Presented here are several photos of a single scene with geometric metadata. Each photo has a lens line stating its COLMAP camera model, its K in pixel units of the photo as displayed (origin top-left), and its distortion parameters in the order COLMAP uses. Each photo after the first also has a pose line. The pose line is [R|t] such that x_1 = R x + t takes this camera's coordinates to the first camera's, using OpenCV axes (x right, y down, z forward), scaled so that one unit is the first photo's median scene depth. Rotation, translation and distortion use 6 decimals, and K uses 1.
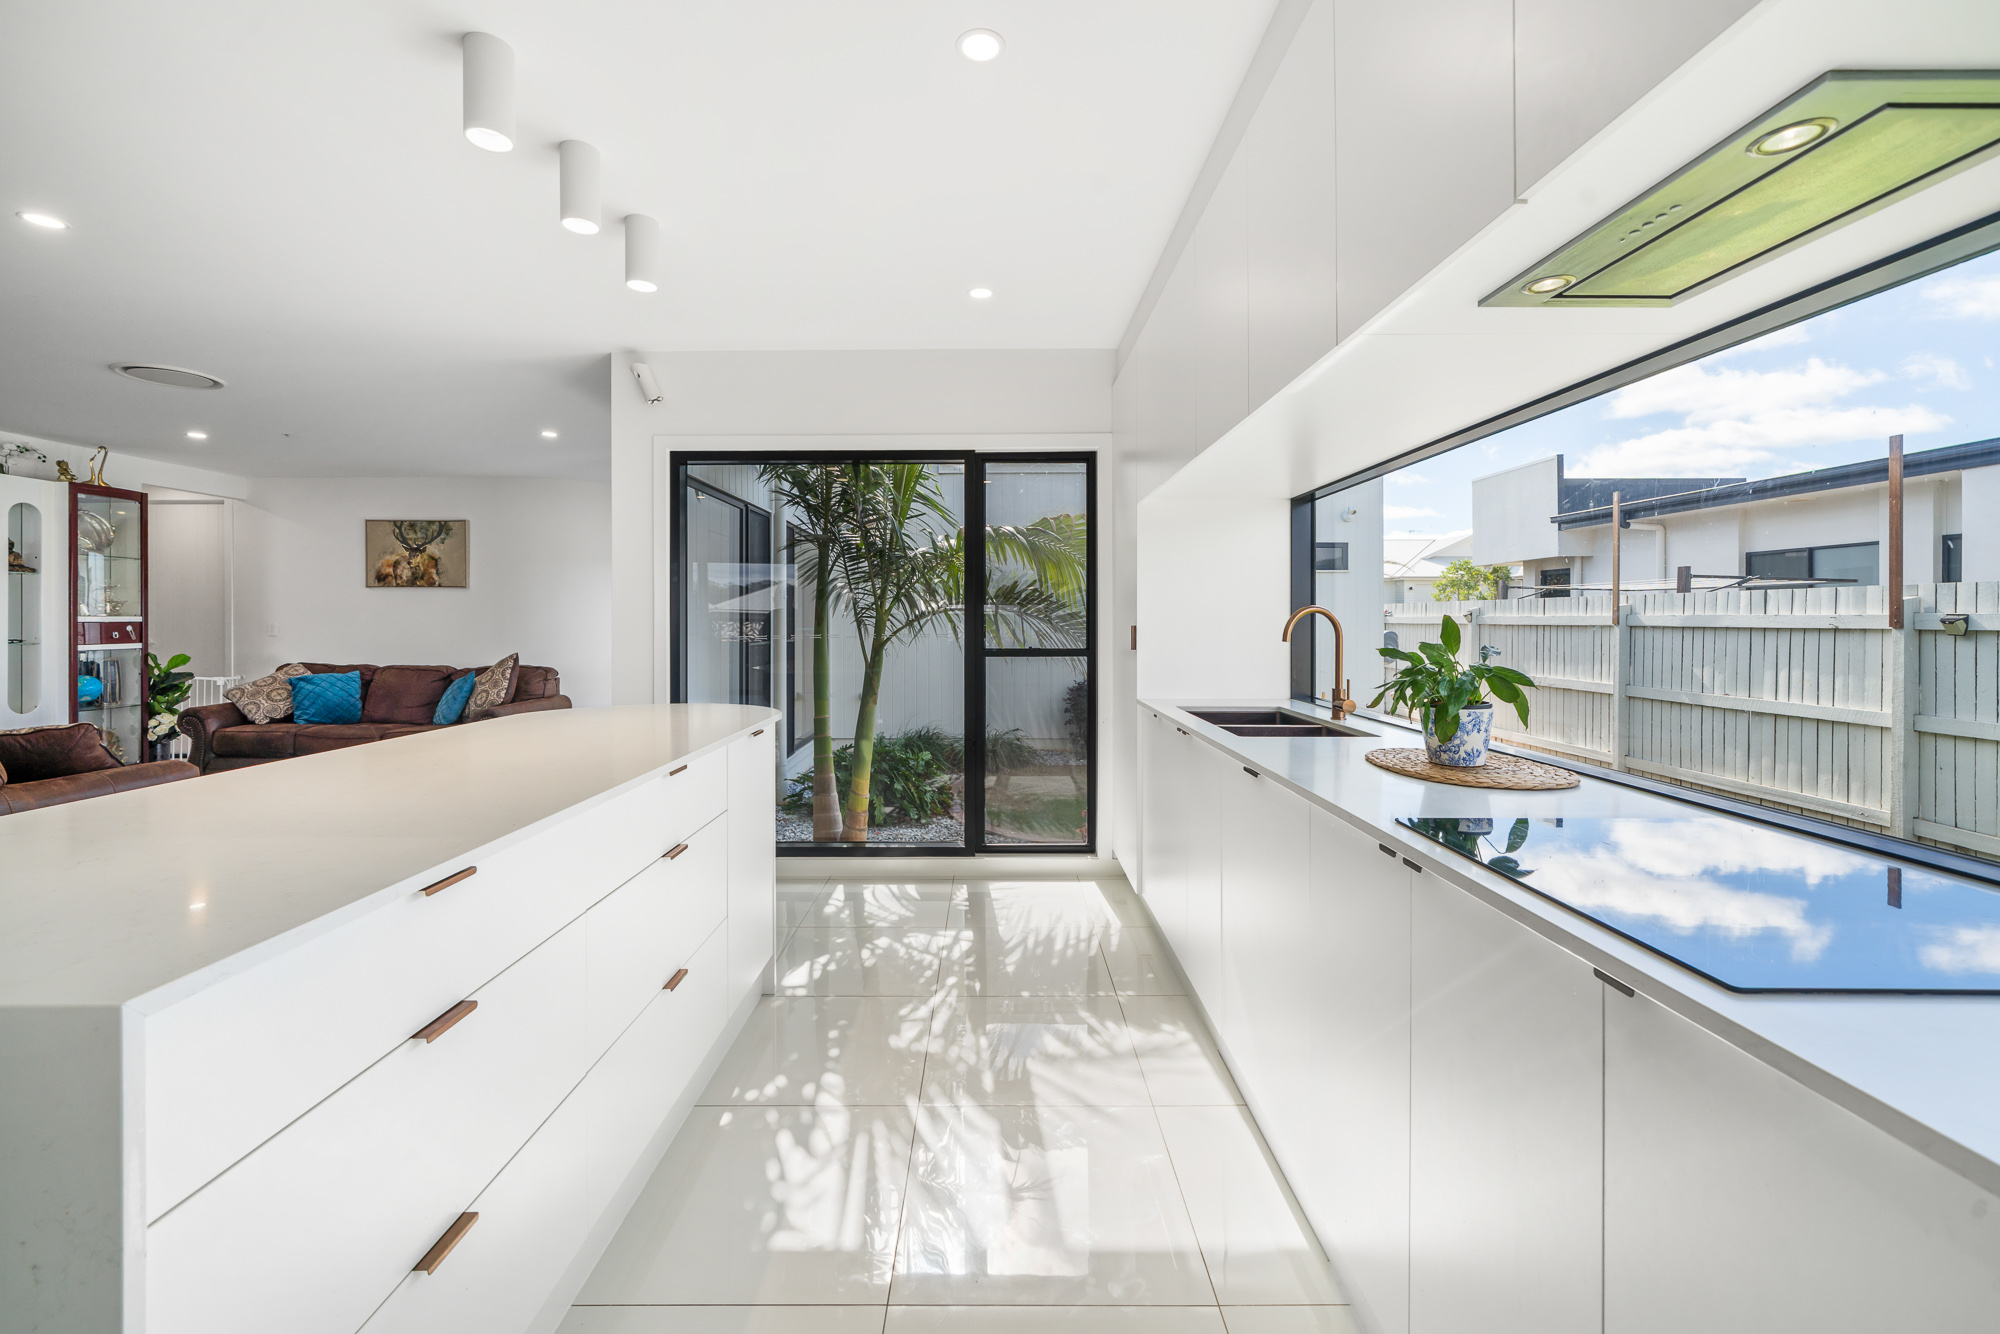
lens RADIAL K [[794.5, 0, 987.1], [0, 794.5, 616.8], [0, 0, 1]] dist [-0.000903, 0.000055]
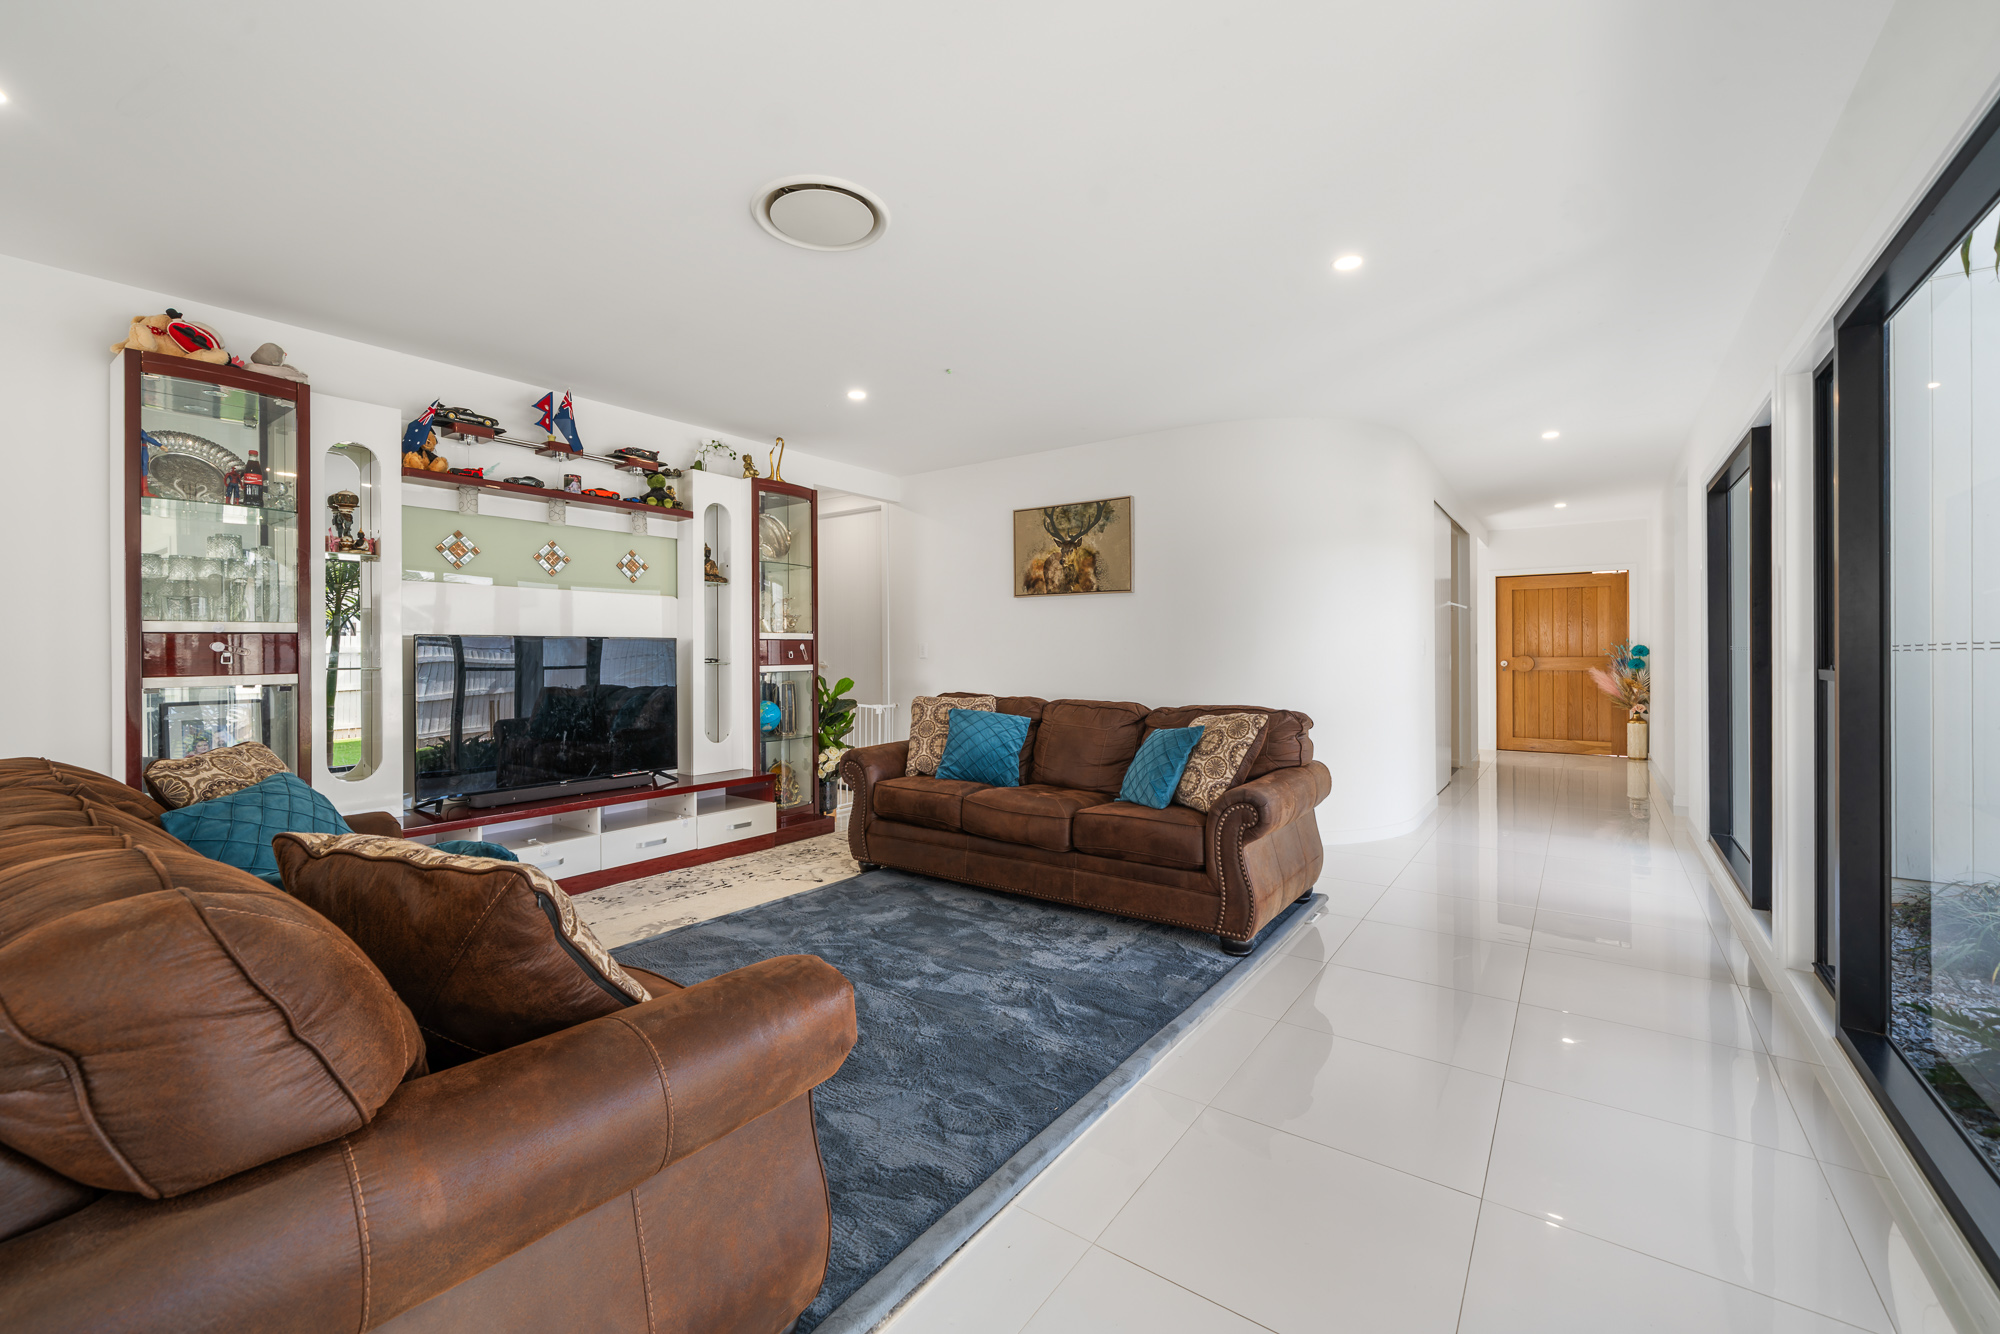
lens RADIAL K [[802.9, 0, 996.2], [0, 802.9, 651.7], [0, 0, 1]] dist [-0.001695, -0.000102]
pose [[0.814895, -0.002244, -0.579604, -0.396236], [0.003831, 0.999992, 0.001515, 0.018629], [0.579596, -0.003455, 0.814897, 0.403551]]
